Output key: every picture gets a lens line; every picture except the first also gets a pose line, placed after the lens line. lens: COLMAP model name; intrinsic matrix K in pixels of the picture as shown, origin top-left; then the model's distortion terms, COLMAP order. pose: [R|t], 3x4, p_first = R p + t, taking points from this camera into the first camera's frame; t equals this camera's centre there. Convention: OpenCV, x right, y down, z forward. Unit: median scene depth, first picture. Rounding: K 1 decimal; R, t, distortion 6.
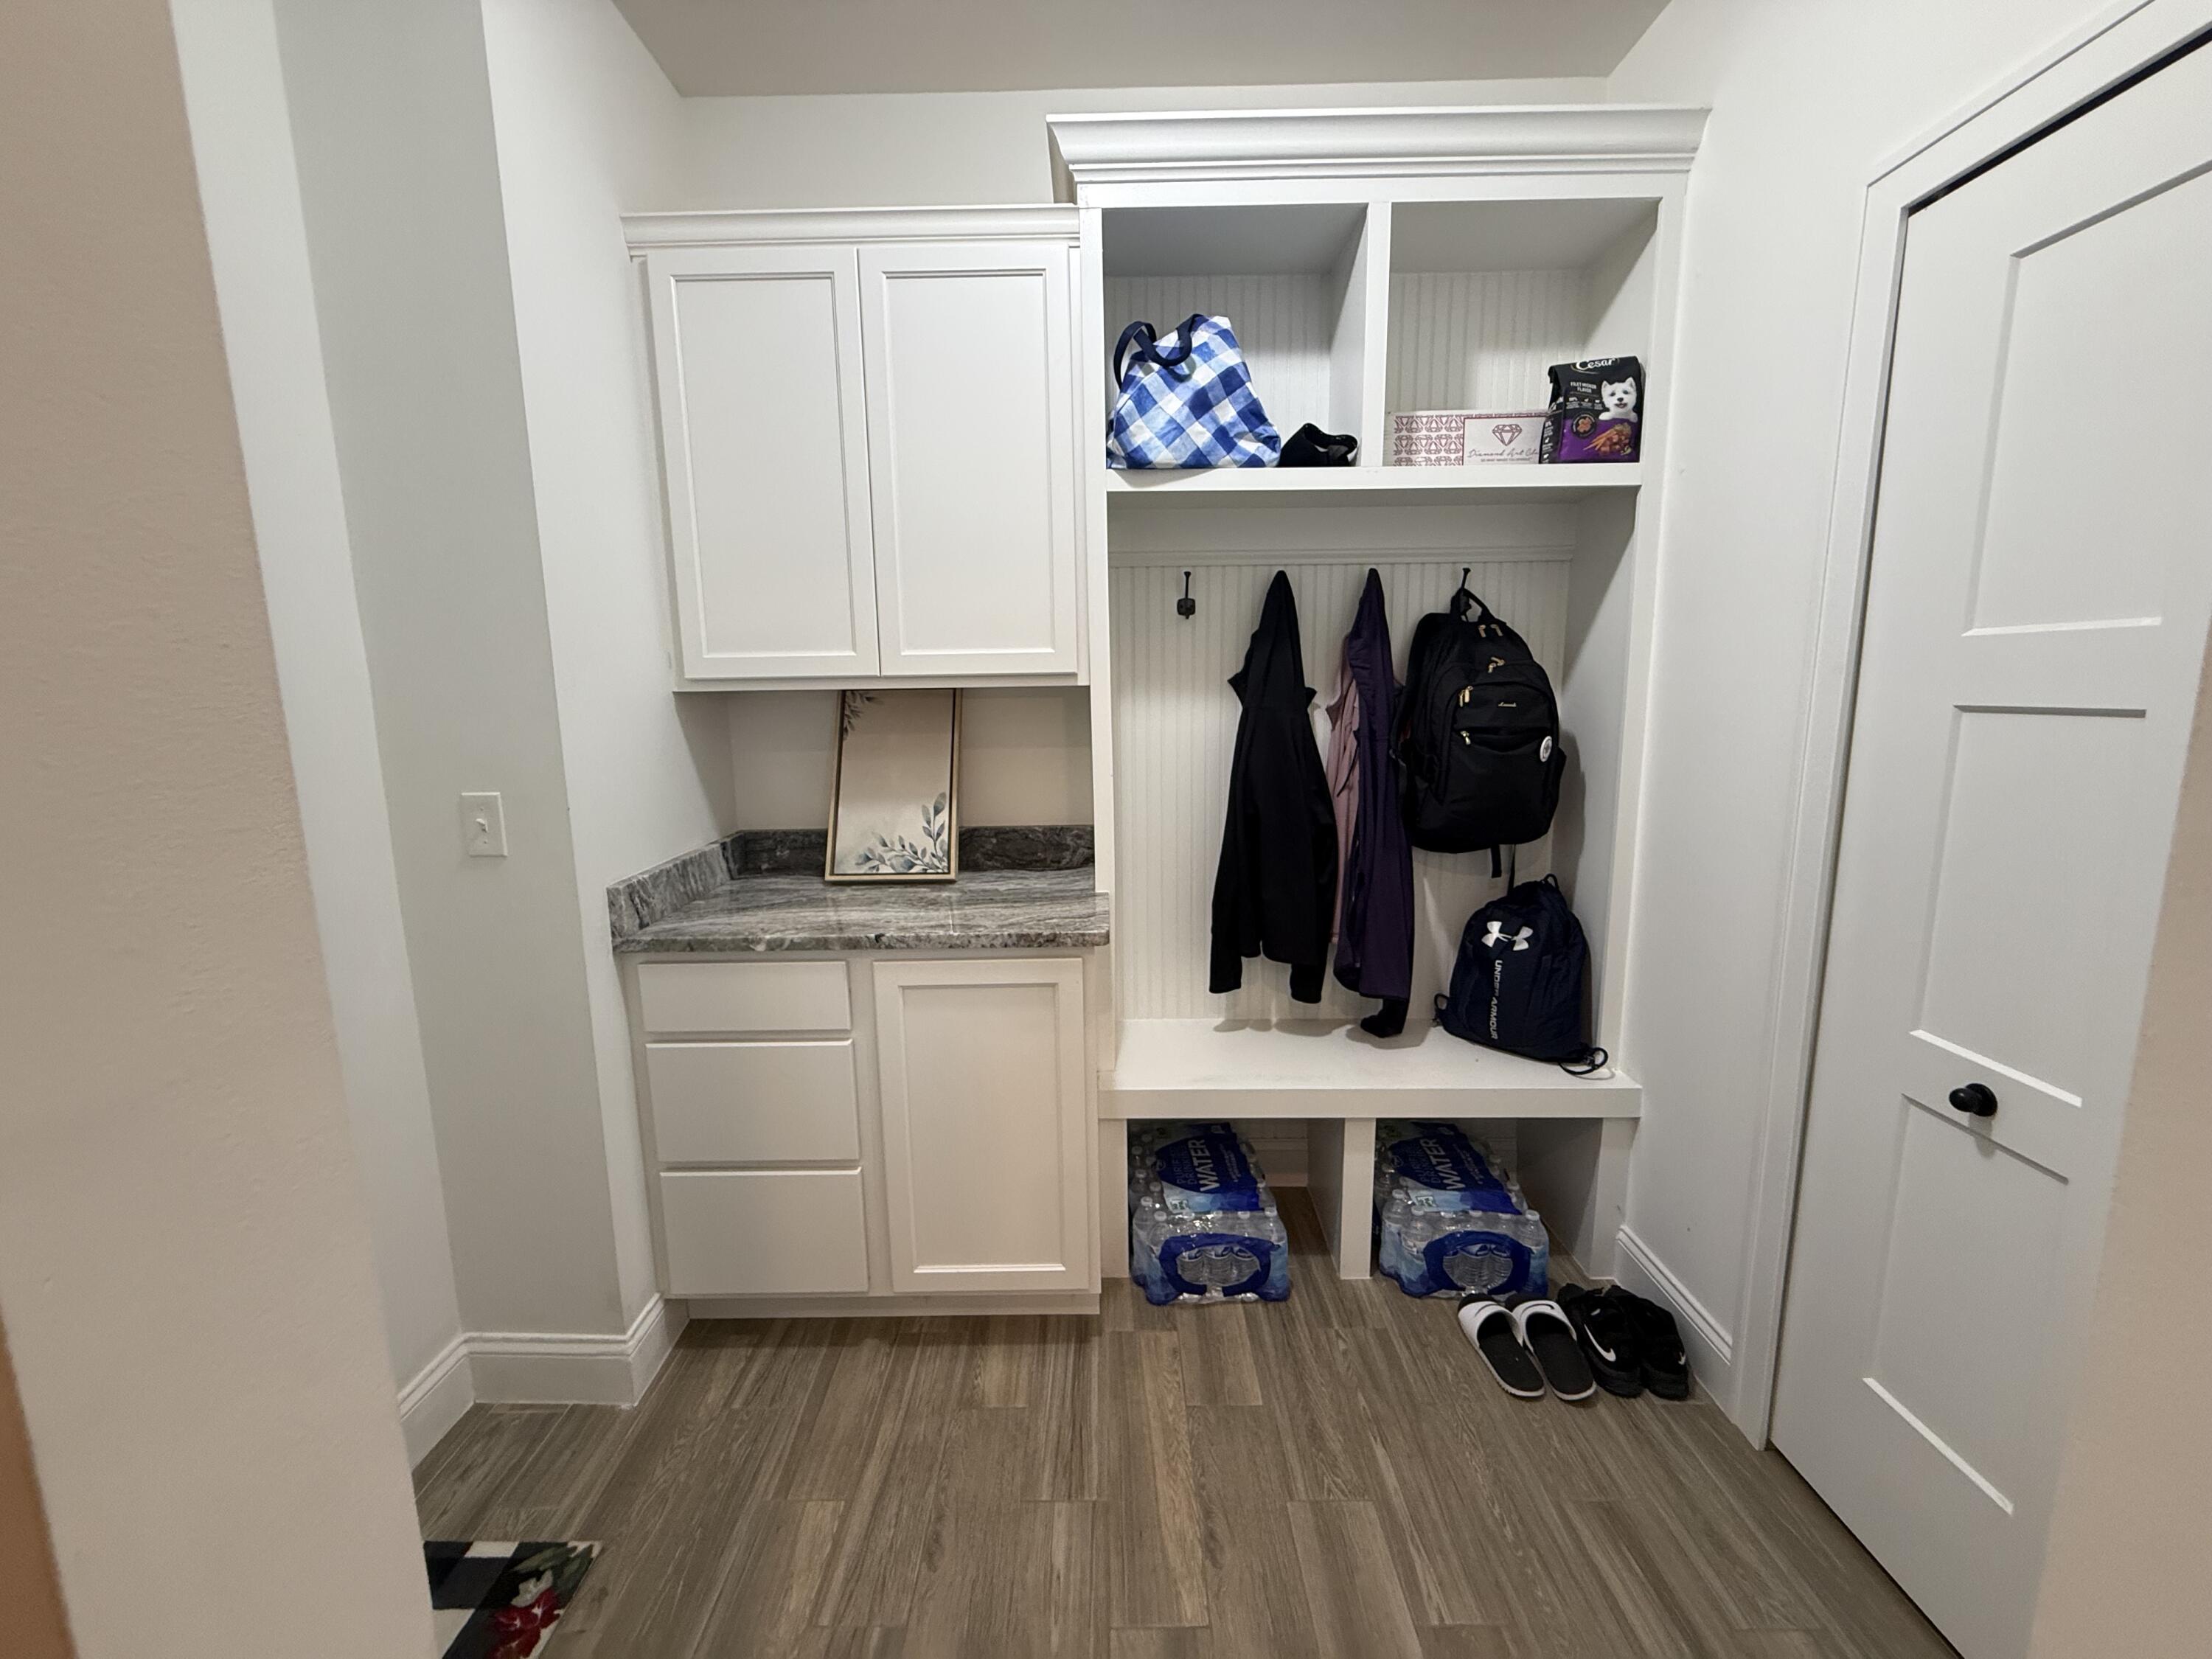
lens RADIAL K [[885.1, 0, 1108.4], [0, 885.1, 819.7], [0, 0, 1]] dist [0.001797, 0.000884]
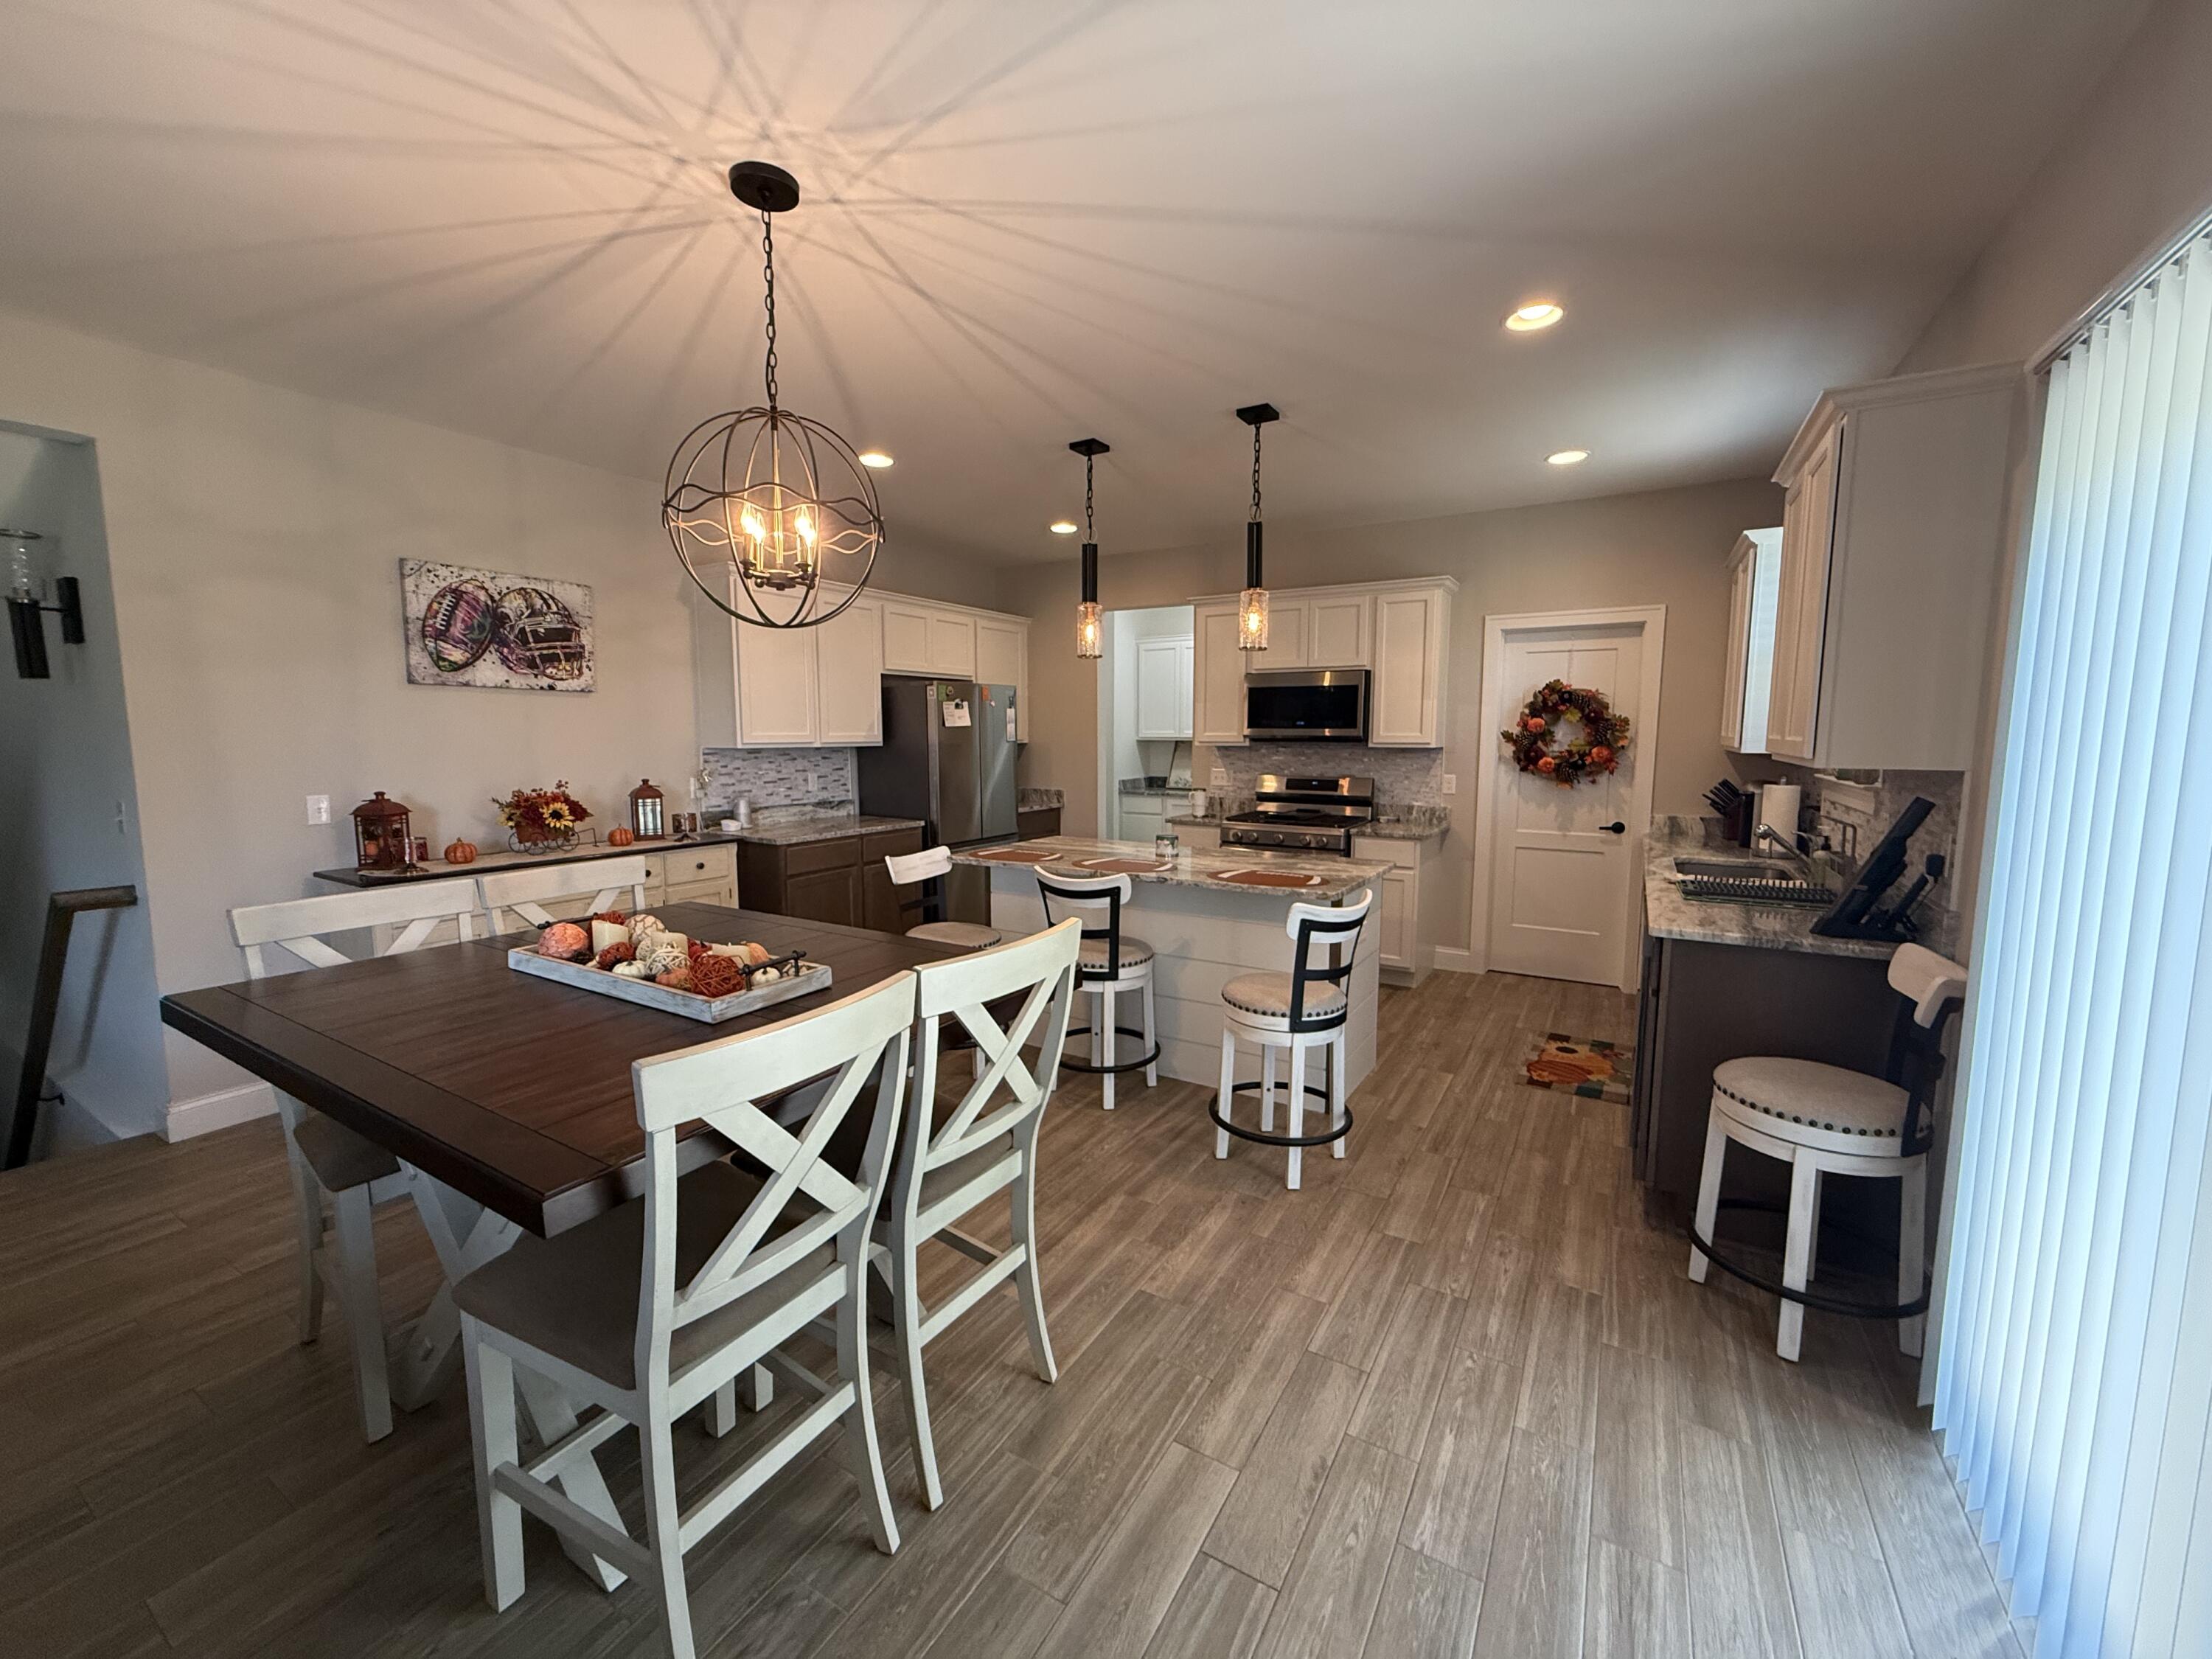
lens RADIAL K [[885.1, 0, 1094.2], [0, 885.1, 830.4], [0, 0, 1]] dist [0.001797, 0.000884]
pose [[0.852895, 0.070400, -0.517314, 1.658729], [-0.092001, 0.995627, -0.016190, 0.395497], [0.513912, 0.061402, 0.855642, -2.878868]]
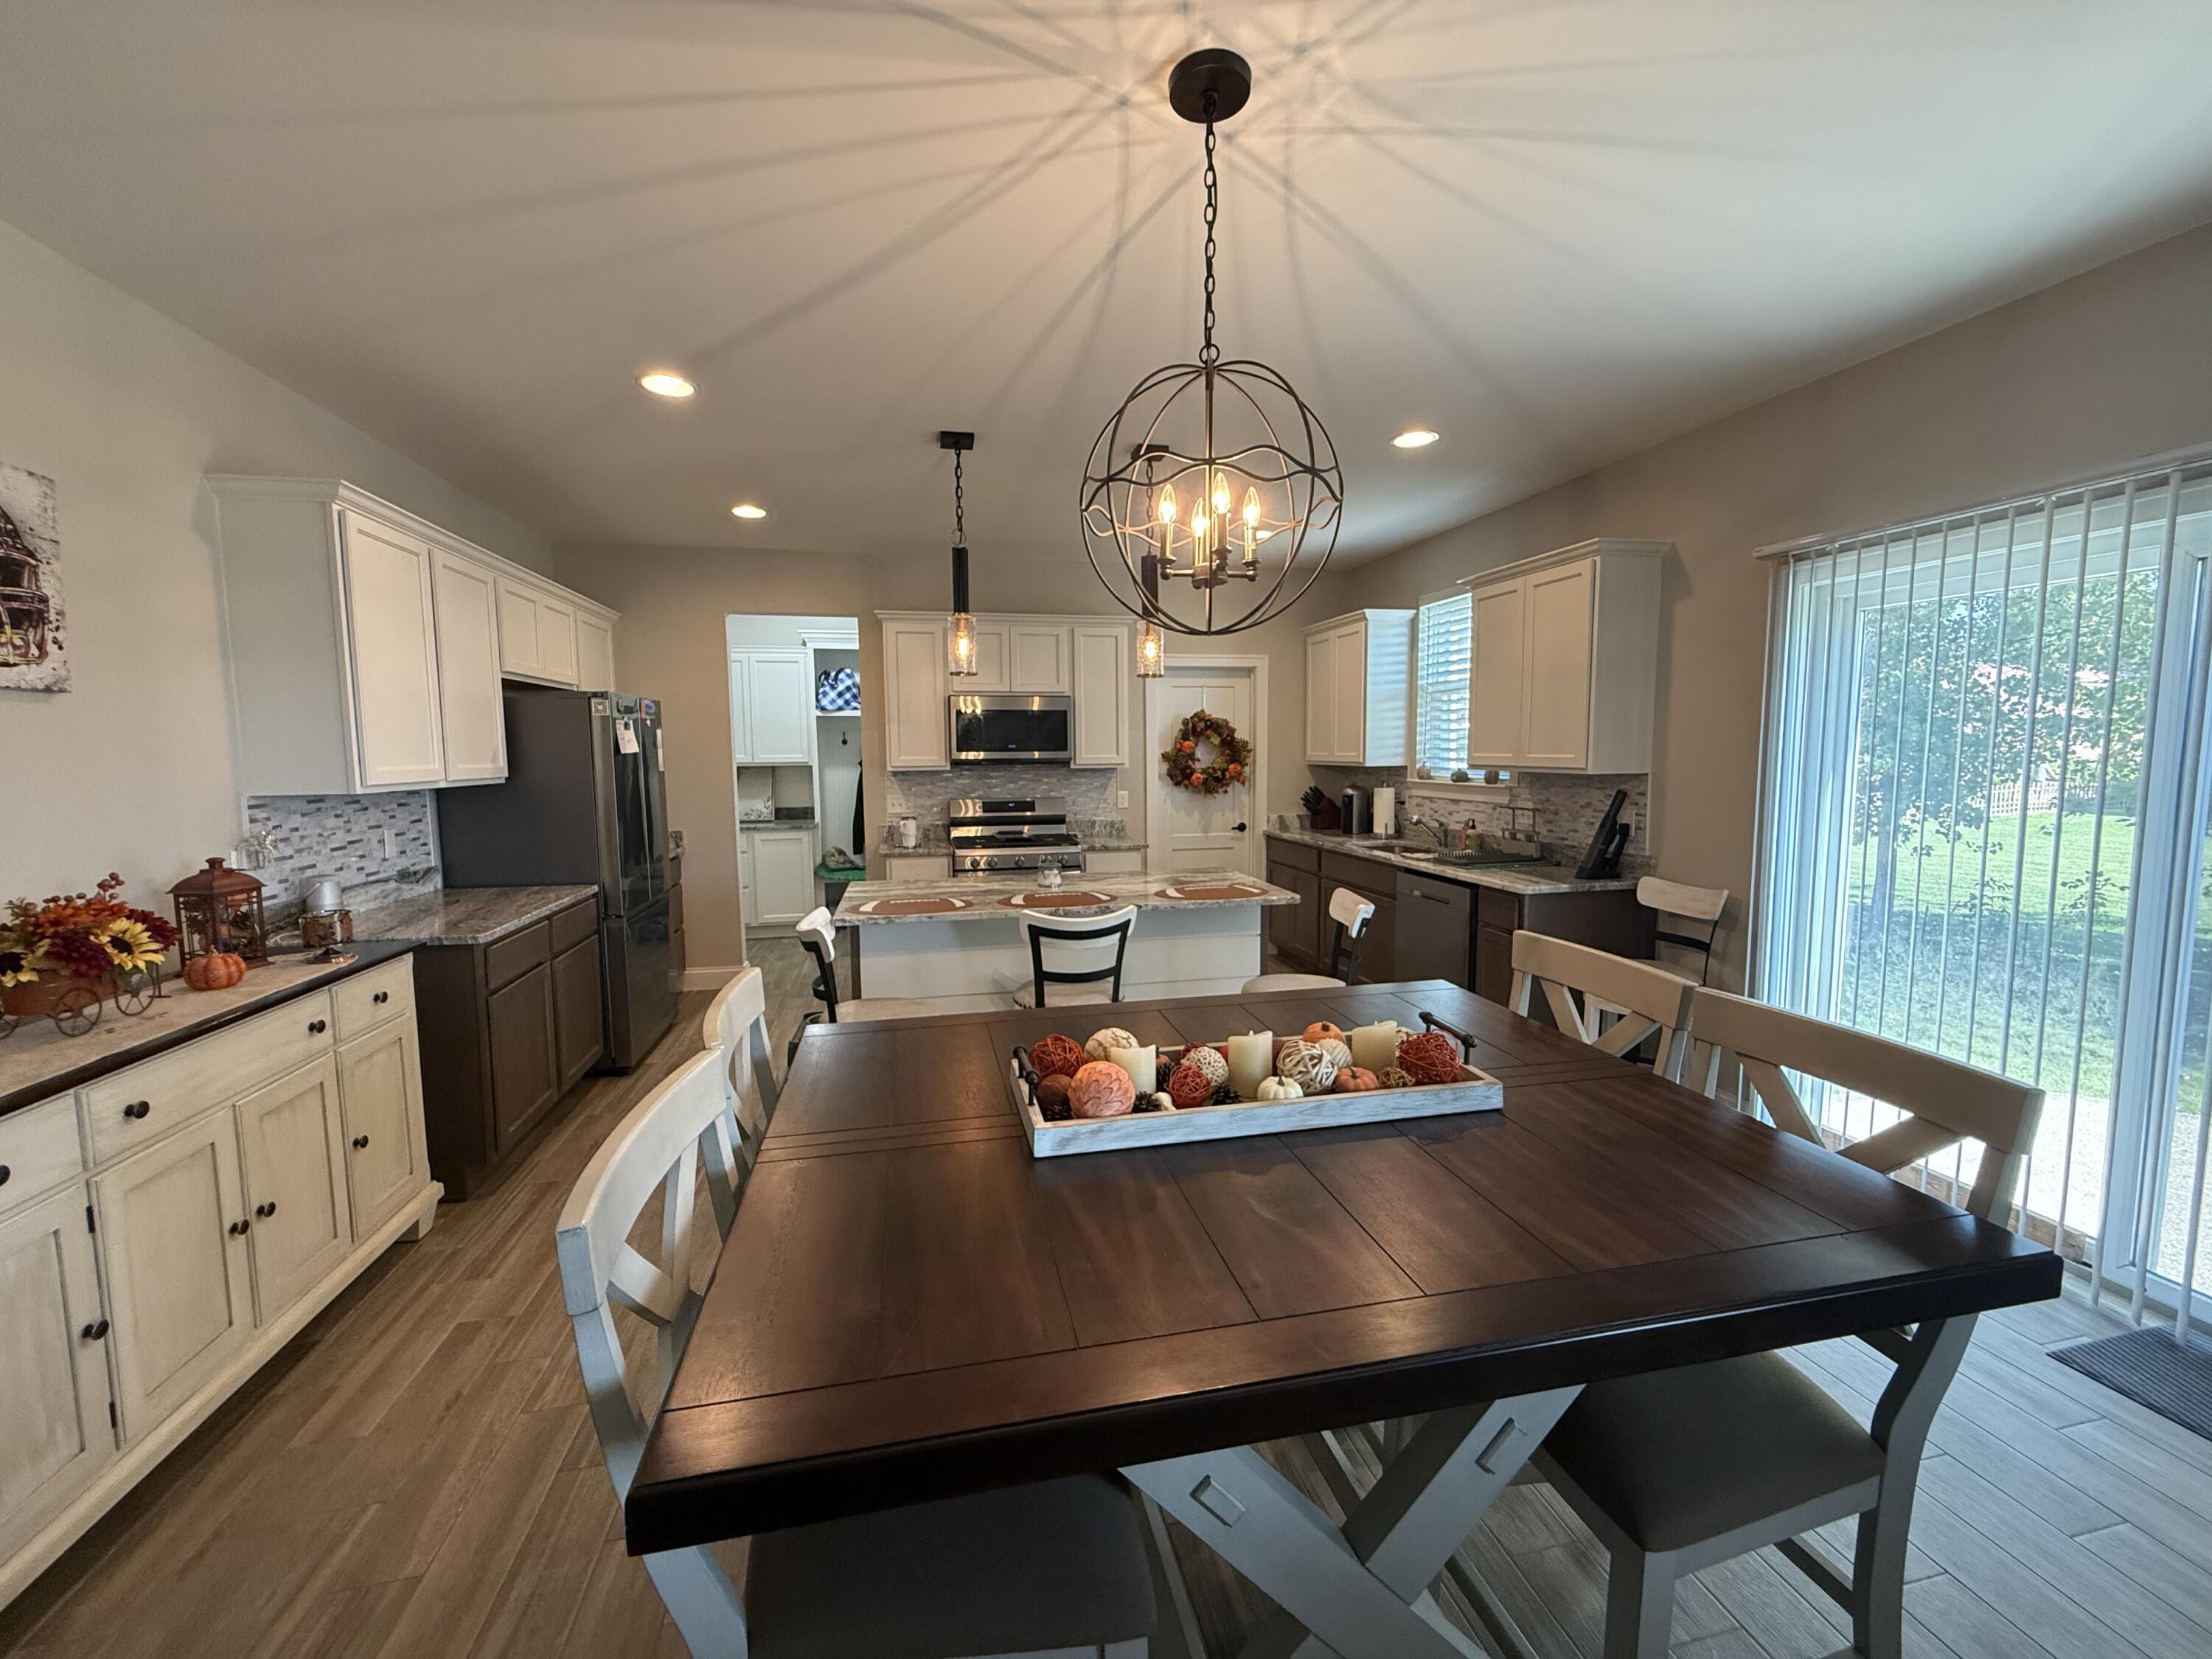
lens RADIAL K [[885.1, 0, 1098.5], [0, 885.1, 828.4], [0, 0, 1]] dist [0.001797, 0.000884]
pose [[0.977267, -0.016732, 0.211352, 0.377975], [0.031297, 0.997345, -0.065757, 0.410979], [-0.209691, 0.070877, 0.975196, -2.982338]]
